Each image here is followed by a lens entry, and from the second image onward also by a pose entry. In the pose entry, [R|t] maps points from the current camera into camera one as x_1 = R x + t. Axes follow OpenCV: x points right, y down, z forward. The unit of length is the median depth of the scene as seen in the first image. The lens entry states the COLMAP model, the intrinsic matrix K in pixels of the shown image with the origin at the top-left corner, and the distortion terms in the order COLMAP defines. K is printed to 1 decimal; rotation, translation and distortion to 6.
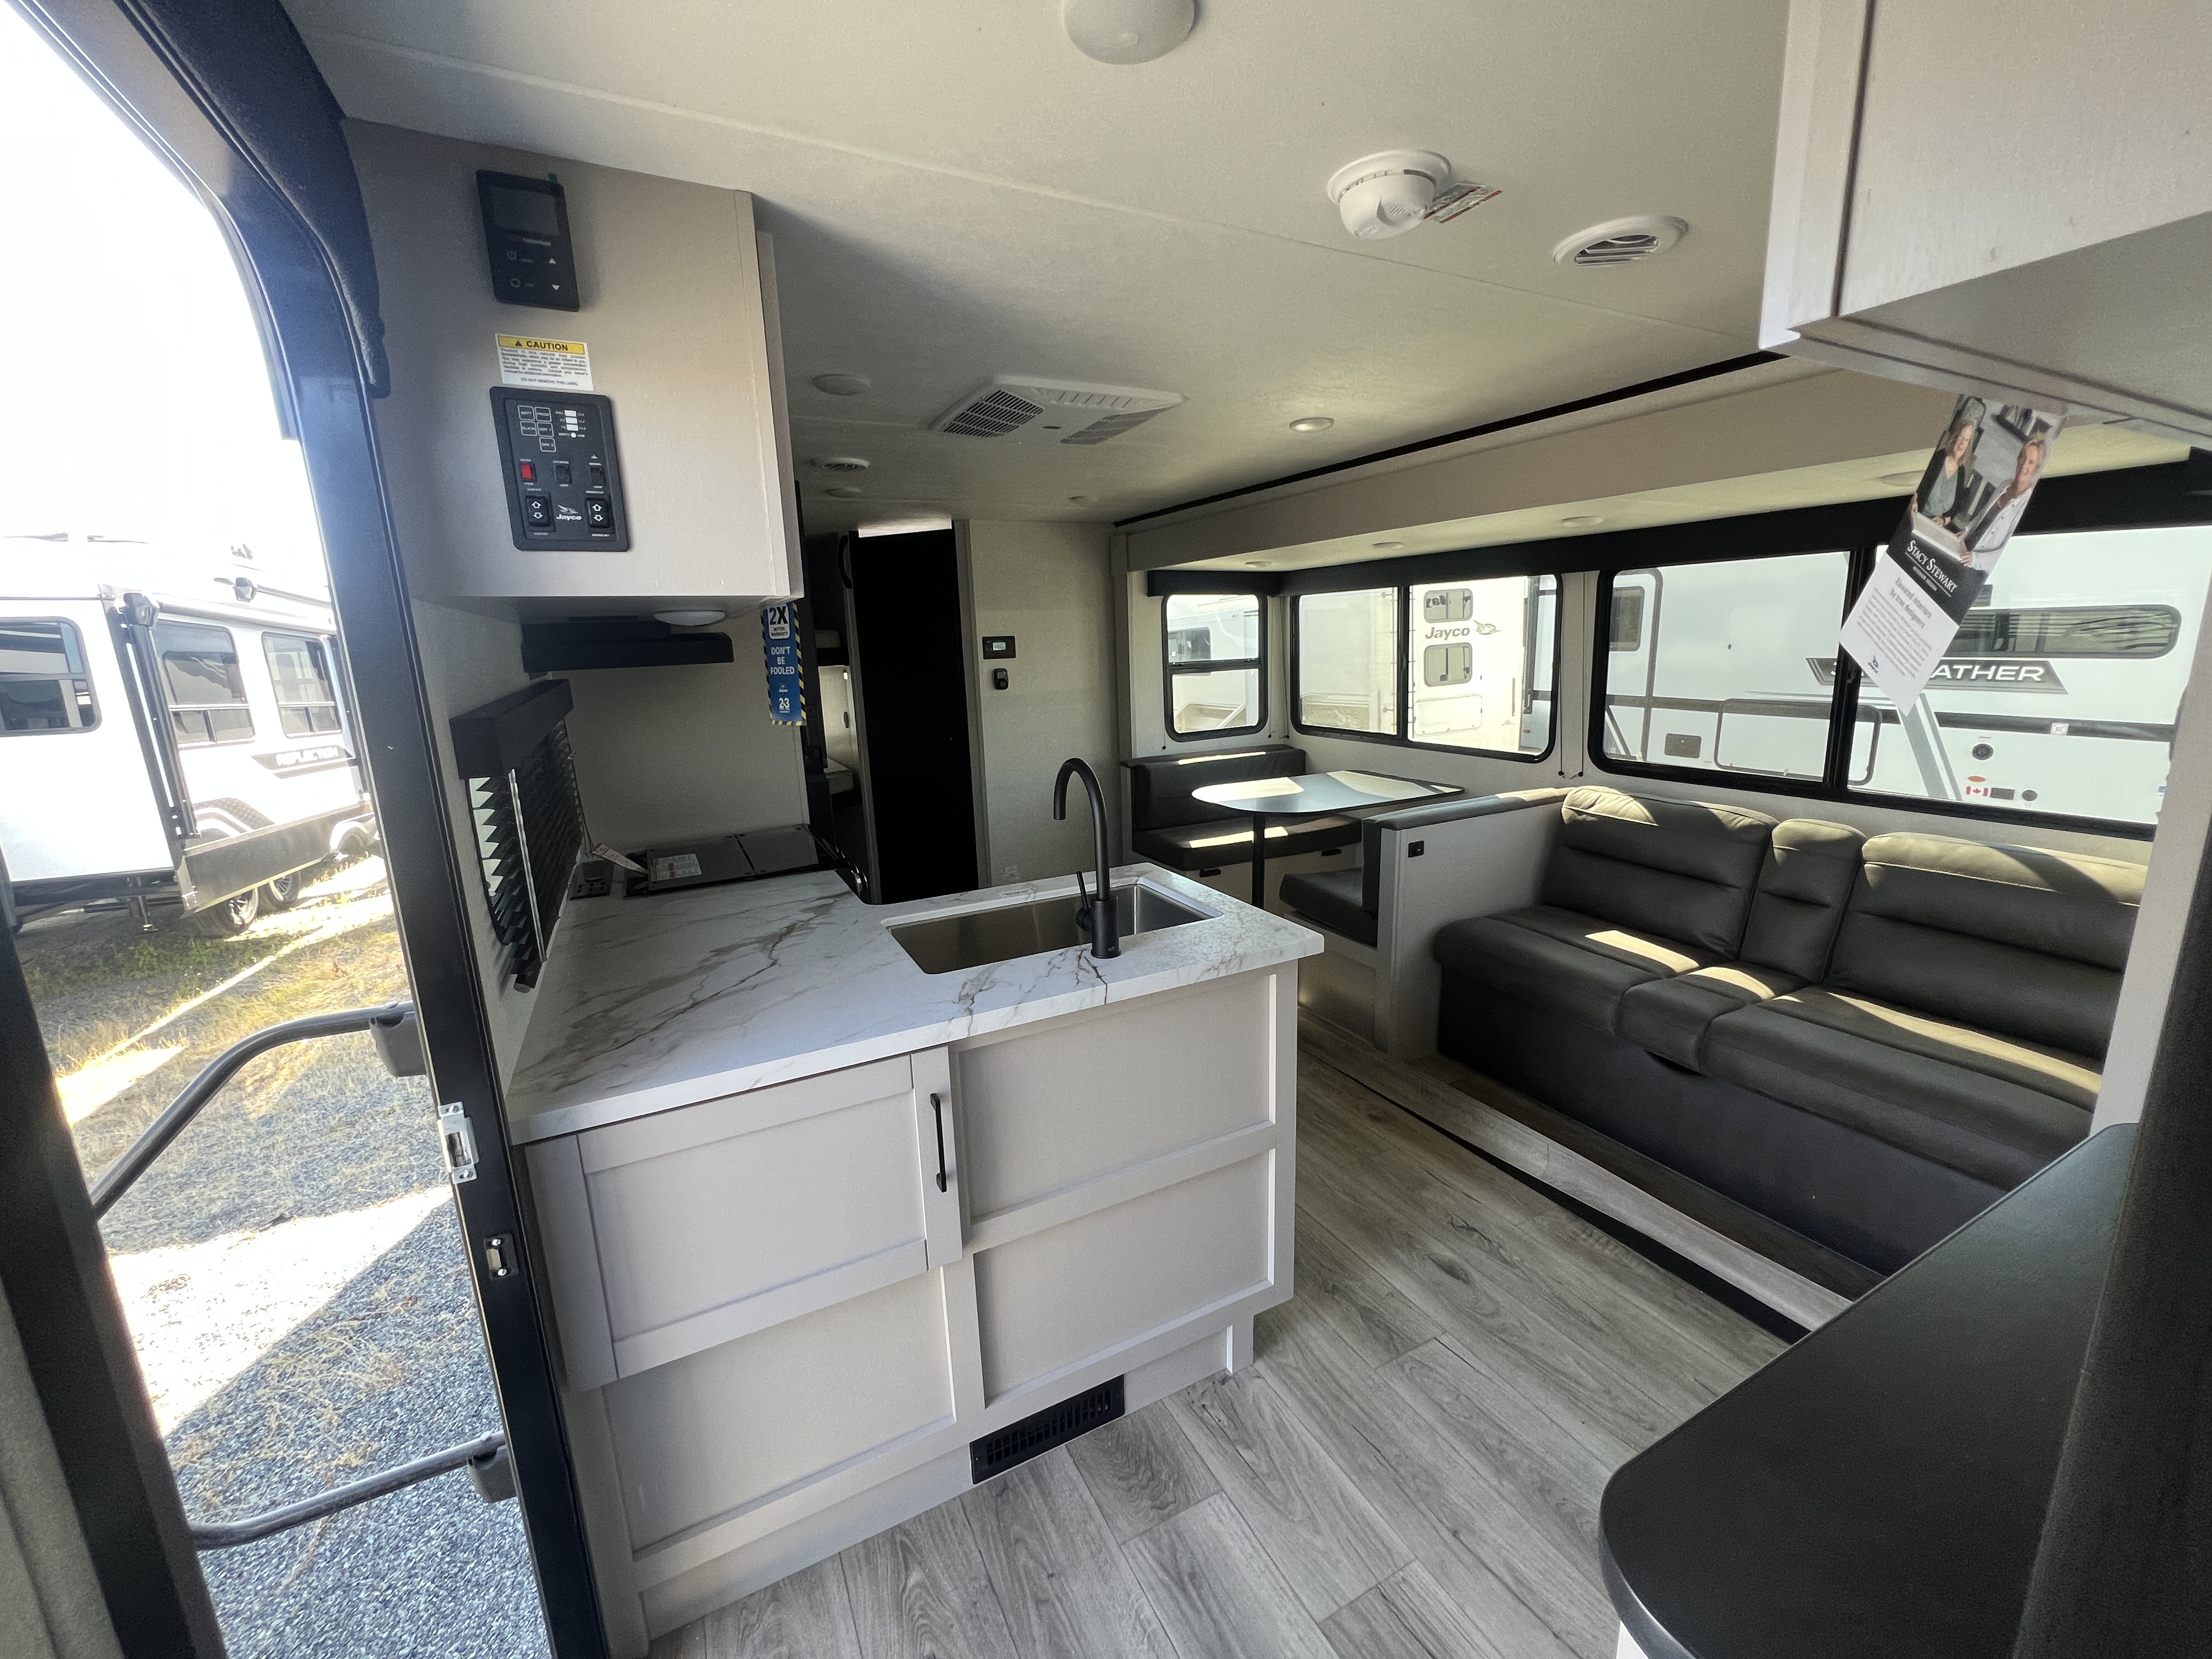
lens RADIAL K [[881.8, 0, 1116.4], [0, 881.8, 825.7], [0, 0, 1]] dist [-0.001739, -0.000104]
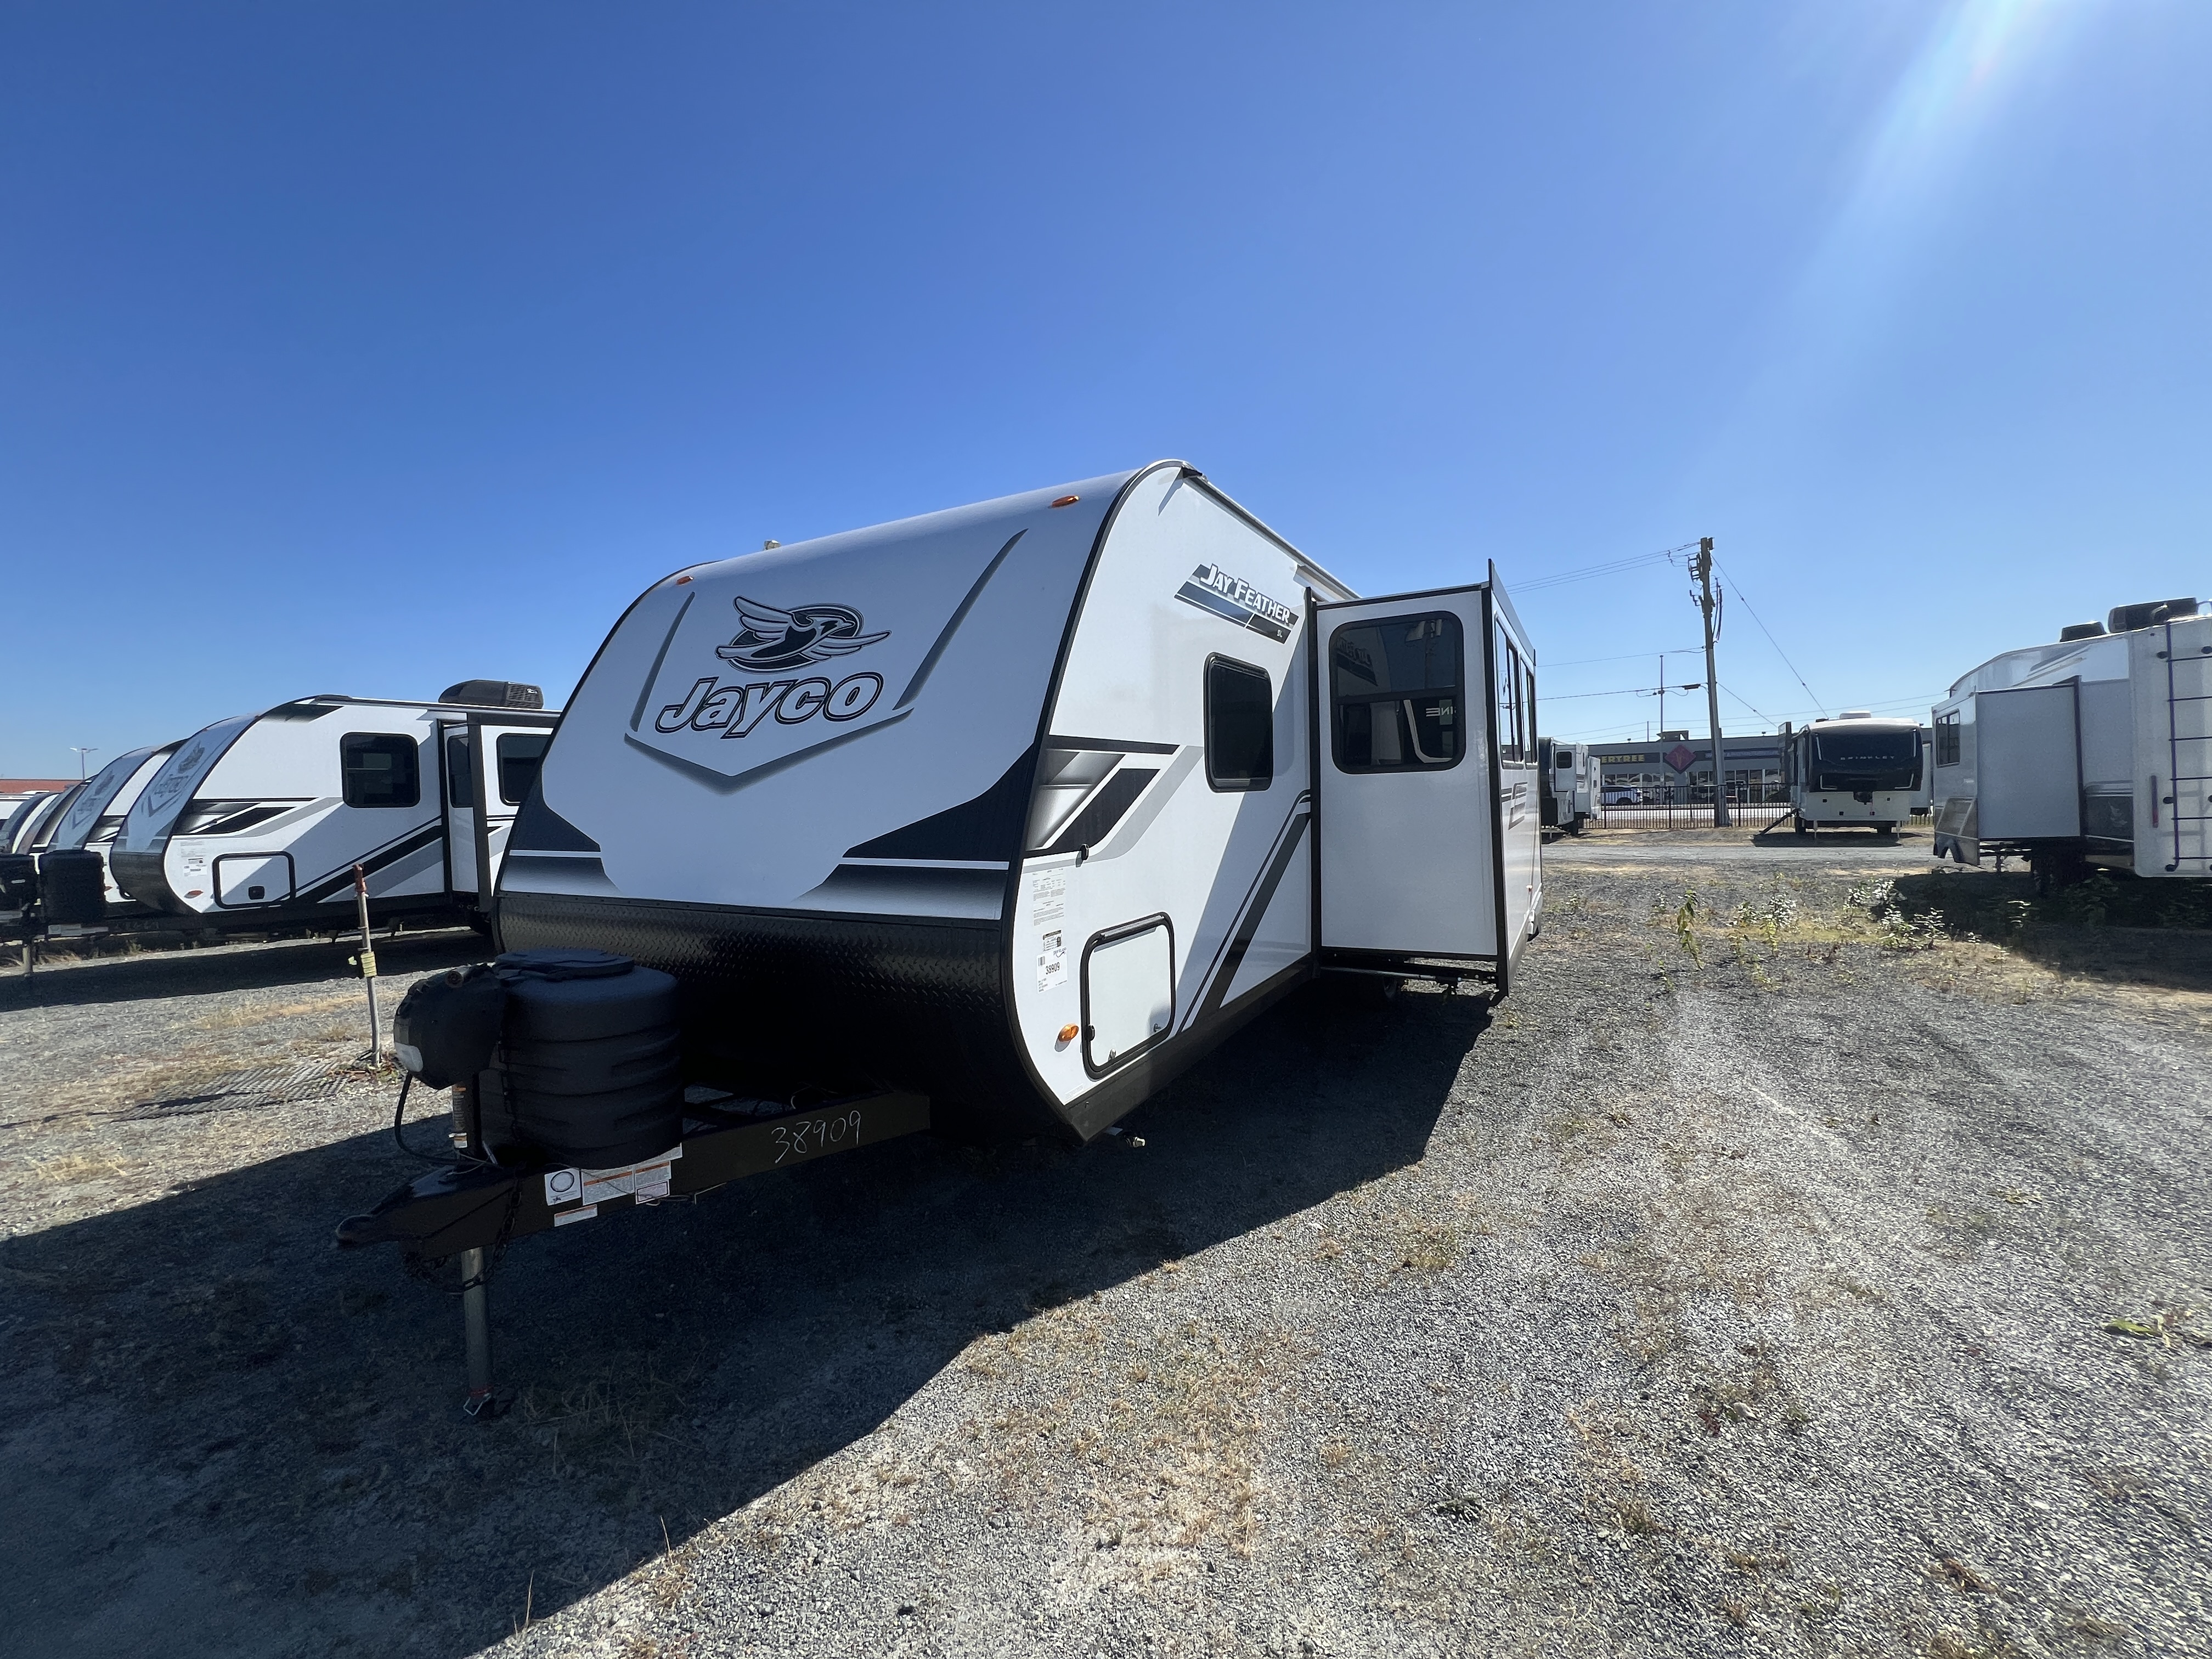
lens RADIAL K [[881.8, 0, 1103.1], [0, 881.8, 831.8], [0, 0, 1]] dist [-0.001739, -0.000104]
pose [[0.550190, 0.050487, -0.833512, 0.708741], [-0.155319, 0.986939, -0.042743, 0.115660], [0.820468, 0.152977, 0.550846, -0.285080]]
